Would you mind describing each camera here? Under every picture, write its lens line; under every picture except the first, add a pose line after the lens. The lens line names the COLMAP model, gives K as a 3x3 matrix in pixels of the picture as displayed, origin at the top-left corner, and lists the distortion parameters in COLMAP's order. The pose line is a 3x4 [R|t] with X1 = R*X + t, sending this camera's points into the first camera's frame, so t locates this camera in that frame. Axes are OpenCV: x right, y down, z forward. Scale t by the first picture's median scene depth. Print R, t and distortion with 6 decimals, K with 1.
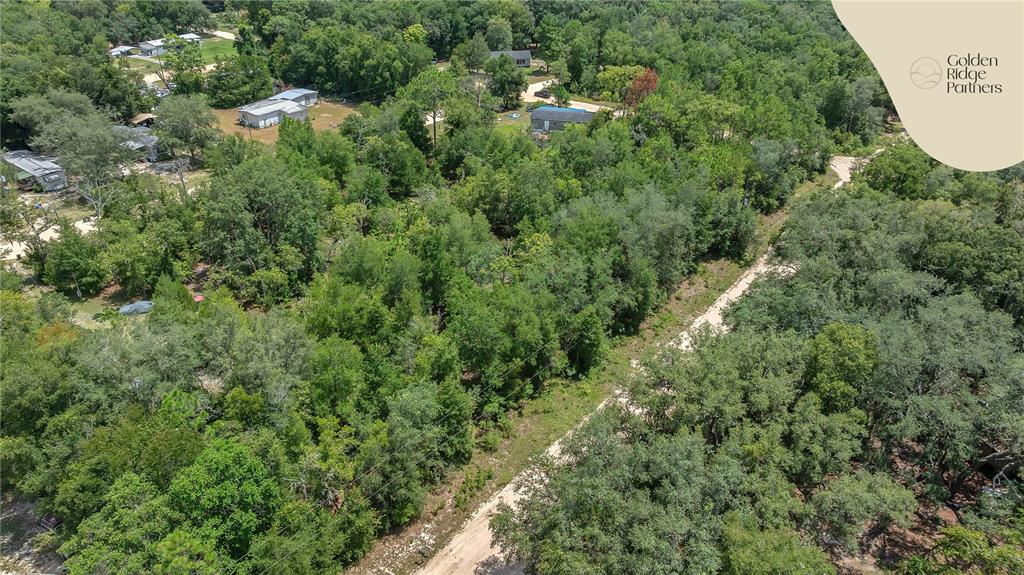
lens RADIAL K [[726.7, 0, 512.0], [0, 726.7, 287.5], [0, 0, 1]] dist [-0.016012, -0.003147]
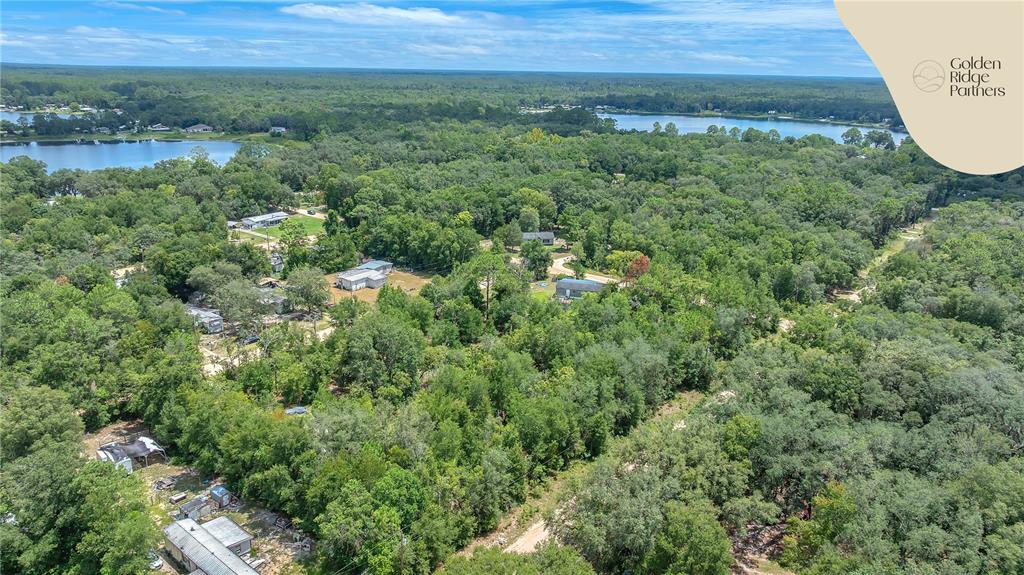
lens RADIAL K [[726.7, 0, 512.0], [0, 726.7, 287.5], [0, 0, 1]] dist [-0.016012, -0.003147]
pose [[0.999599, 0.020007, -0.020016, -0.036310], [-0.023795, 0.977046, -0.211696, 0.064938], [0.015321, 0.212088, 0.977131, -0.387416]]
